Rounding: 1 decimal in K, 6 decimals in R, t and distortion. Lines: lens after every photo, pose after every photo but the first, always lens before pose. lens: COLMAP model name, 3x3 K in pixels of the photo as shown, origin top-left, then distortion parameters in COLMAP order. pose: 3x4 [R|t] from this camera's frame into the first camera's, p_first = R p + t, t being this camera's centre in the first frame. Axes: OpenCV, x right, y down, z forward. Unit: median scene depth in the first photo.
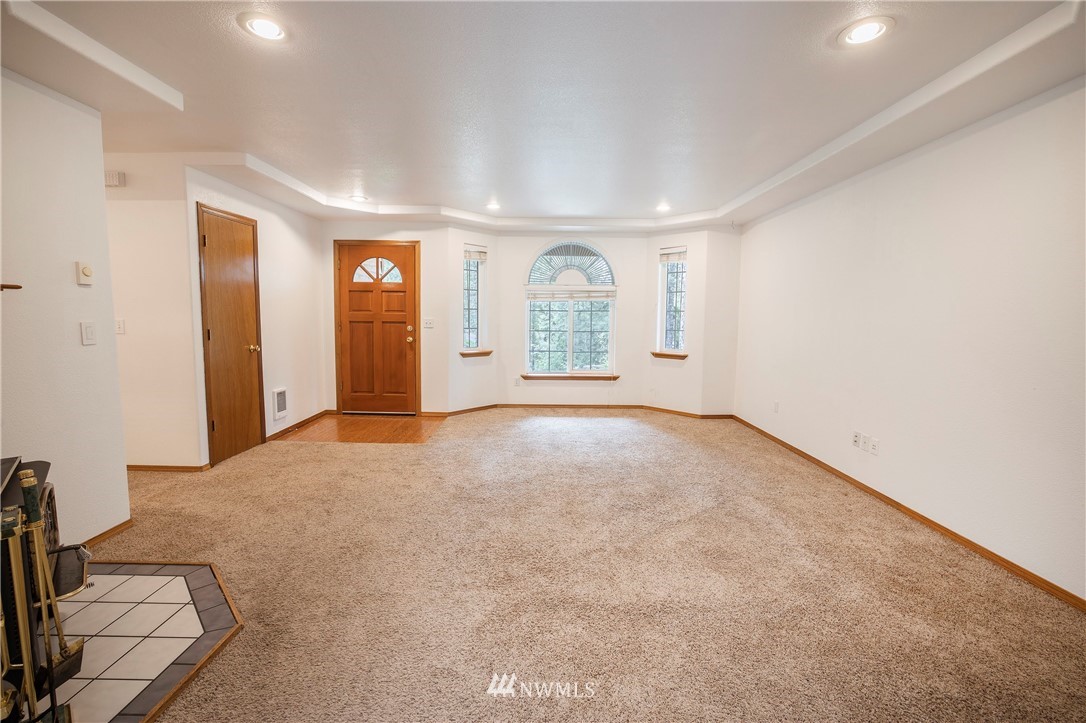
lens RADIAL K [[468.3, 0, 538.6], [0, 468.3, 357.7], [0, 0, 1]] dist [-0.030297, 0.000404]
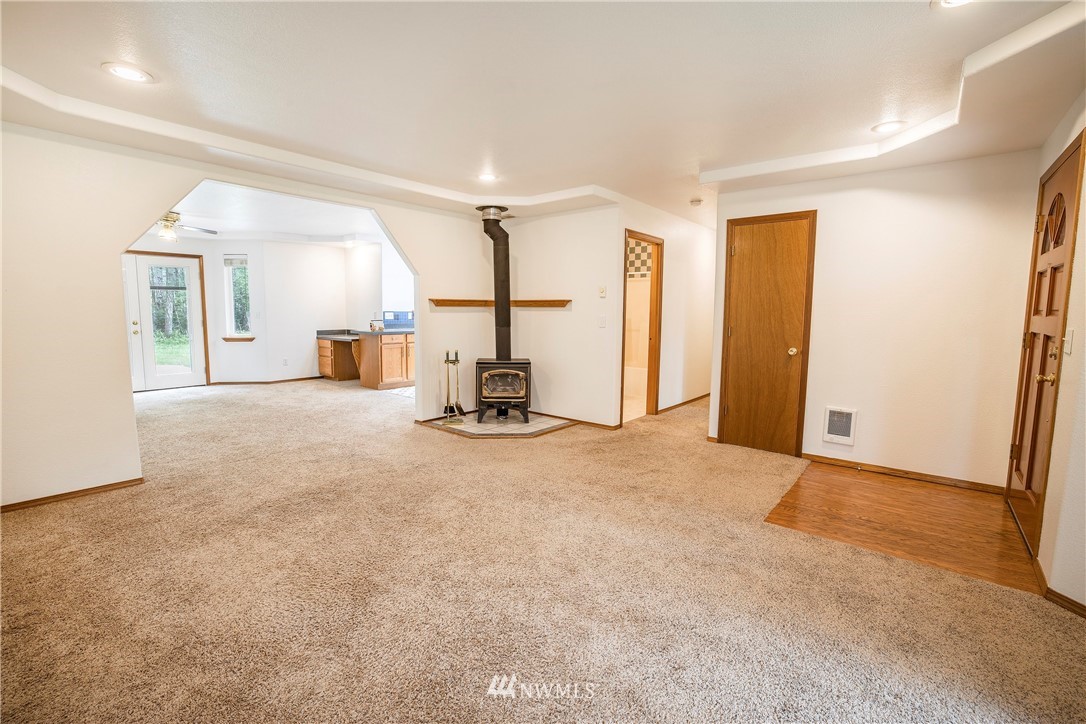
lens RADIAL K [[468.3, 0, 538.6], [0, 468.3, 358.2], [0, 0, 1]] dist [-0.030297, 0.000404]
pose [[-0.639695, 0.064305, -0.765934, 0.414633], [-0.088038, 0.983806, 0.156124, -0.103690], [0.763570, 0.167303, -0.623675, 1.149441]]
